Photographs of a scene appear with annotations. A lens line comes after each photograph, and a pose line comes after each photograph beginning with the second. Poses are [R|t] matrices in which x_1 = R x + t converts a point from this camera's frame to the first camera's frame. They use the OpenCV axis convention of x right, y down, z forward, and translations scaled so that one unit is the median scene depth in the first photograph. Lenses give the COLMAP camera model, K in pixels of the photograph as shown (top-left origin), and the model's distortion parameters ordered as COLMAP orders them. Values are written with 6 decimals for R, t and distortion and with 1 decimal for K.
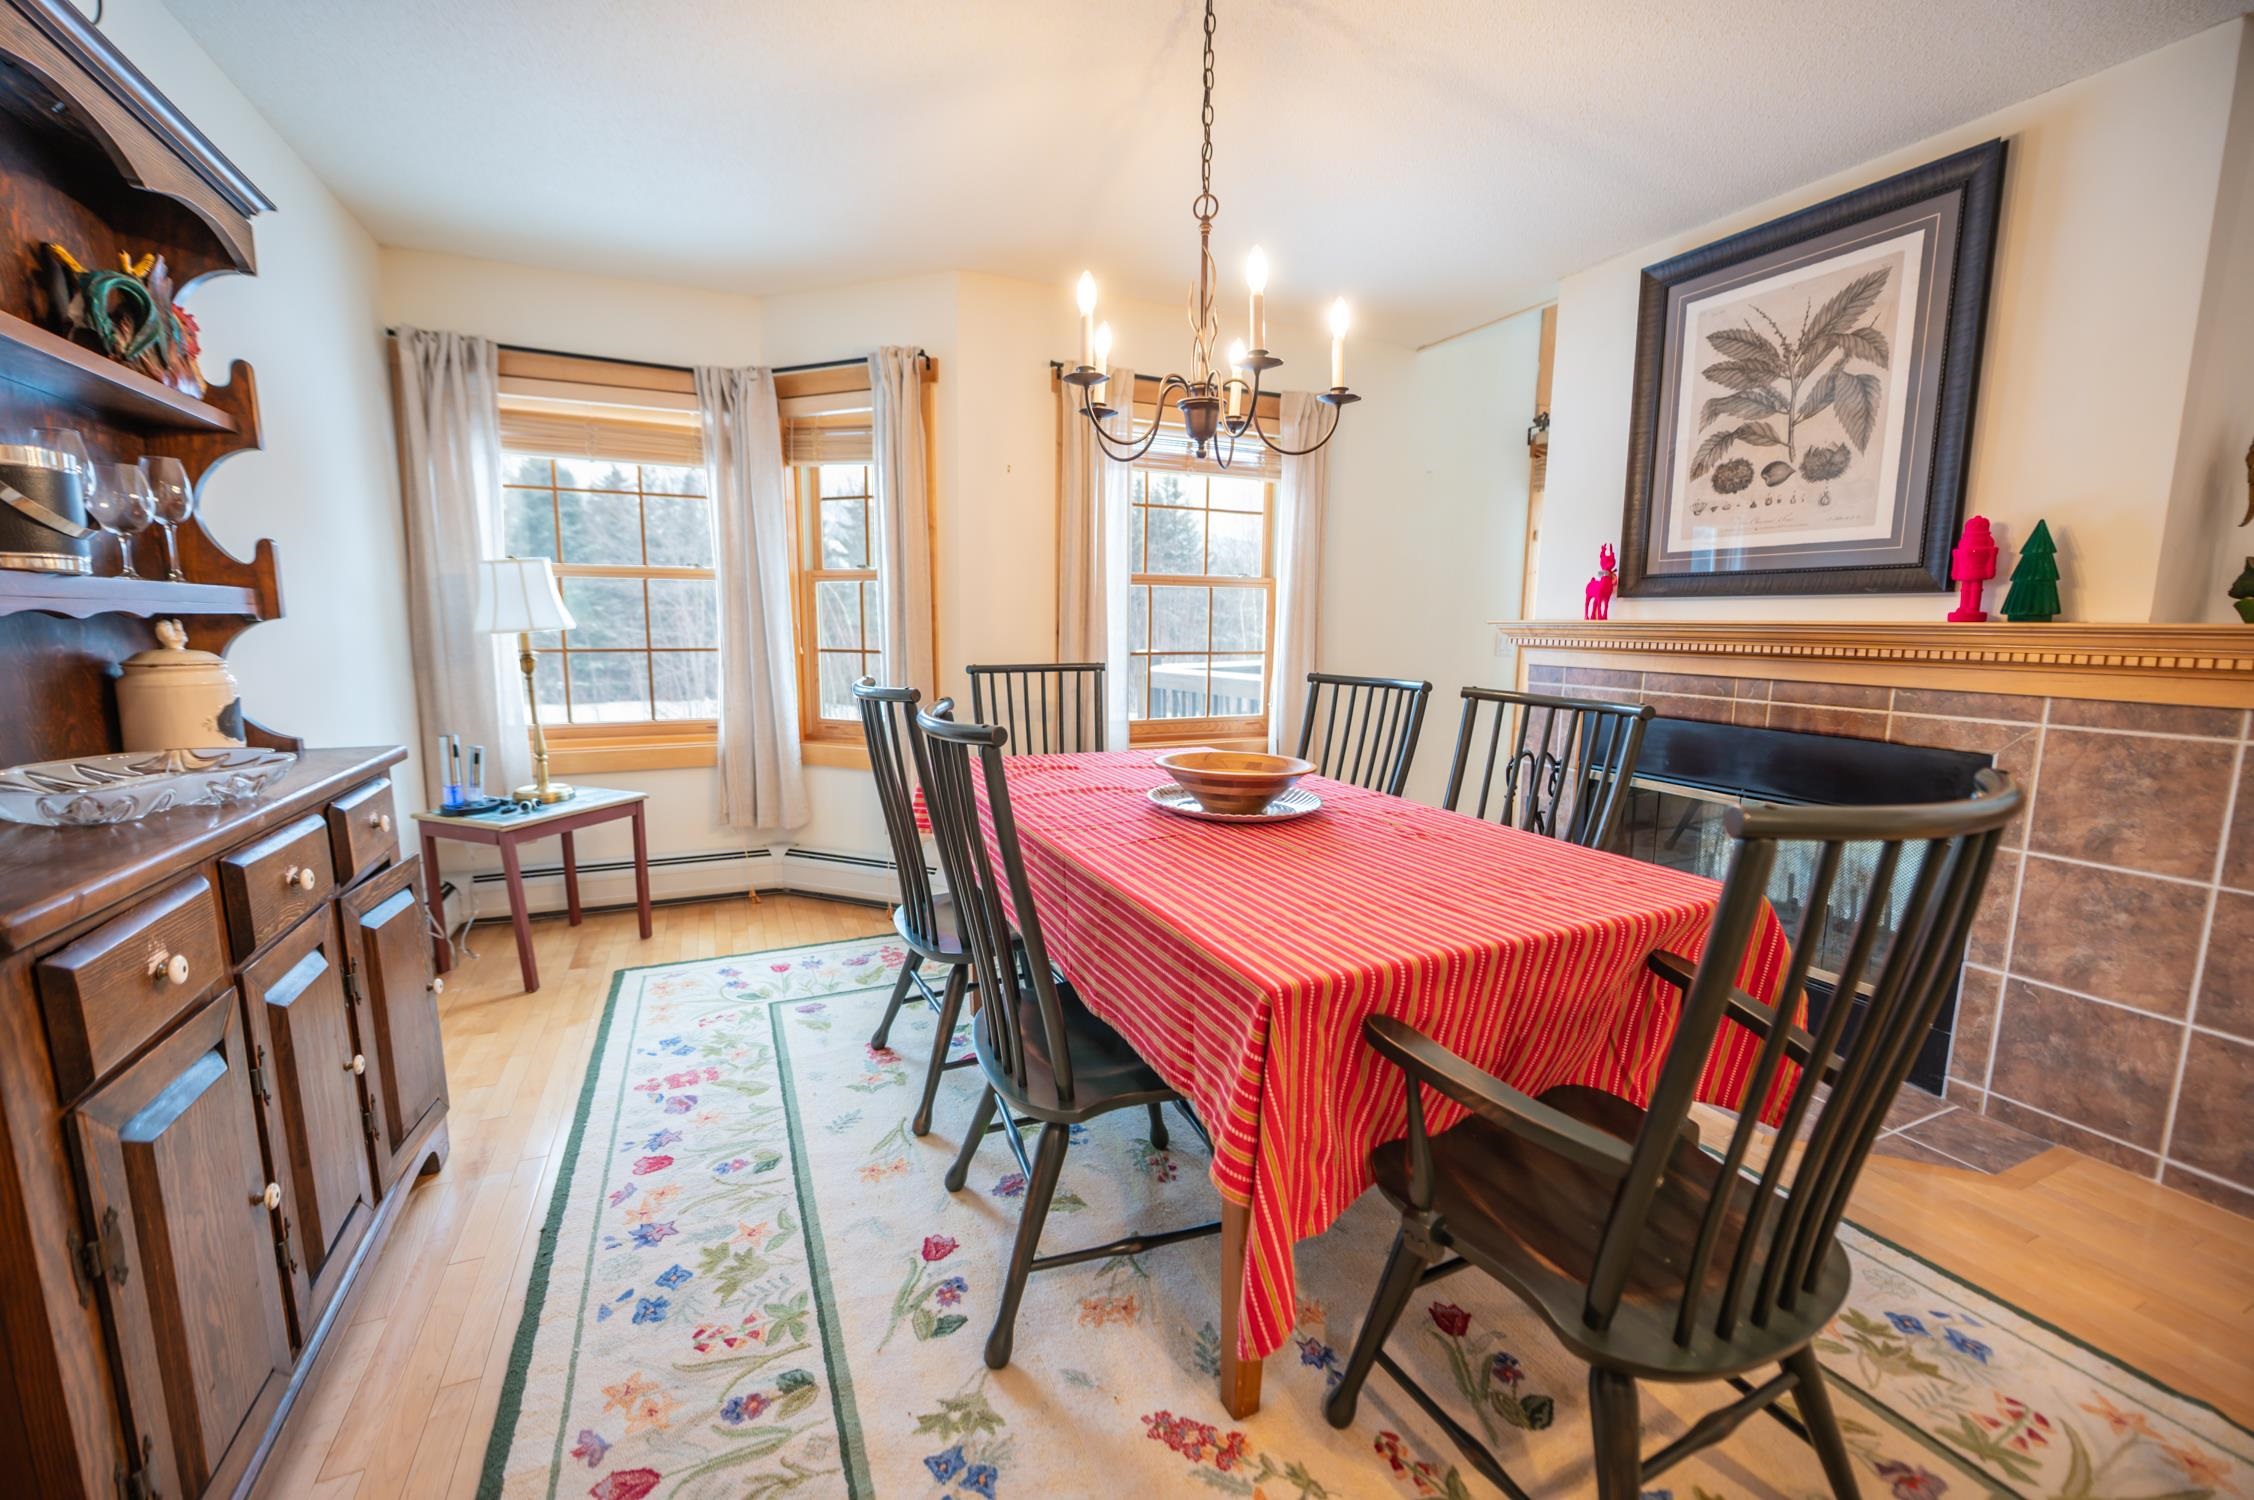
lens RADIAL K [[896.1, 0, 1128.4], [0, 896.1, 744.0], [0, 0, 1]] dist [-0.003485, -0.000532]
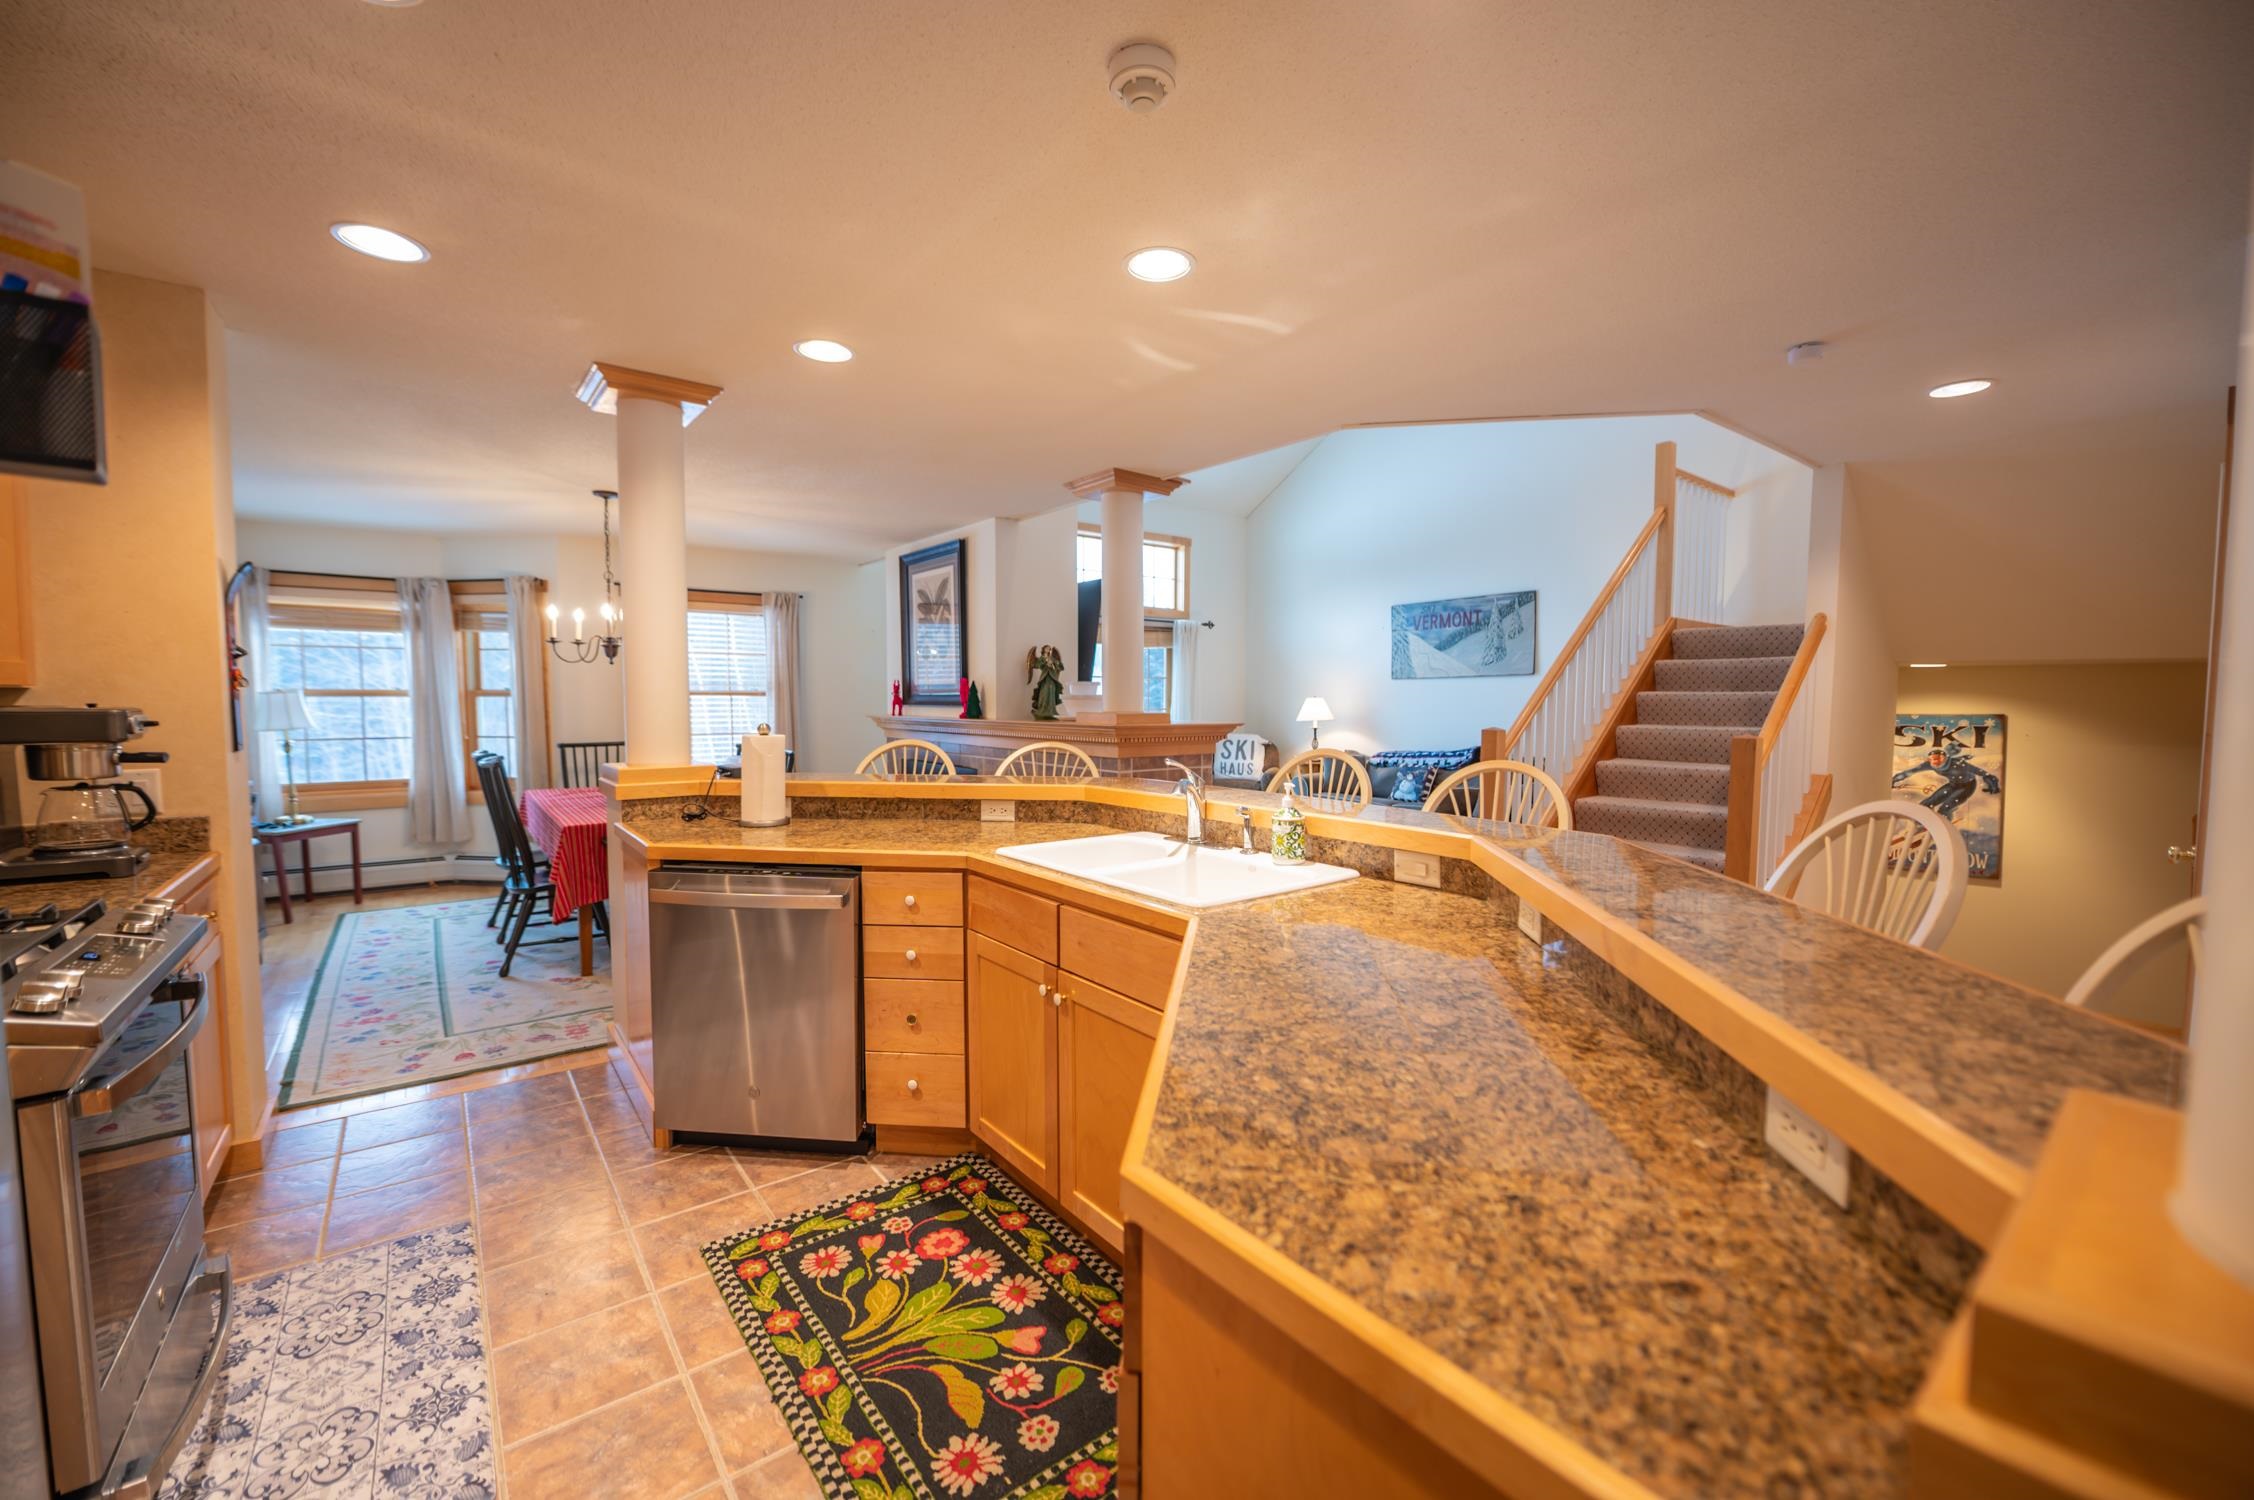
lens RADIAL K [[896.1, 0, 1122.4], [0, 896.1, 755.7], [0, 0, 1]] dist [-0.003485, -0.000532]
pose [[0.973979, -0.021862, 0.225580, 0.534281], [0.037957, 0.997013, -0.067259, 0.106523], [-0.223436, 0.074072, 0.971900, -1.066960]]
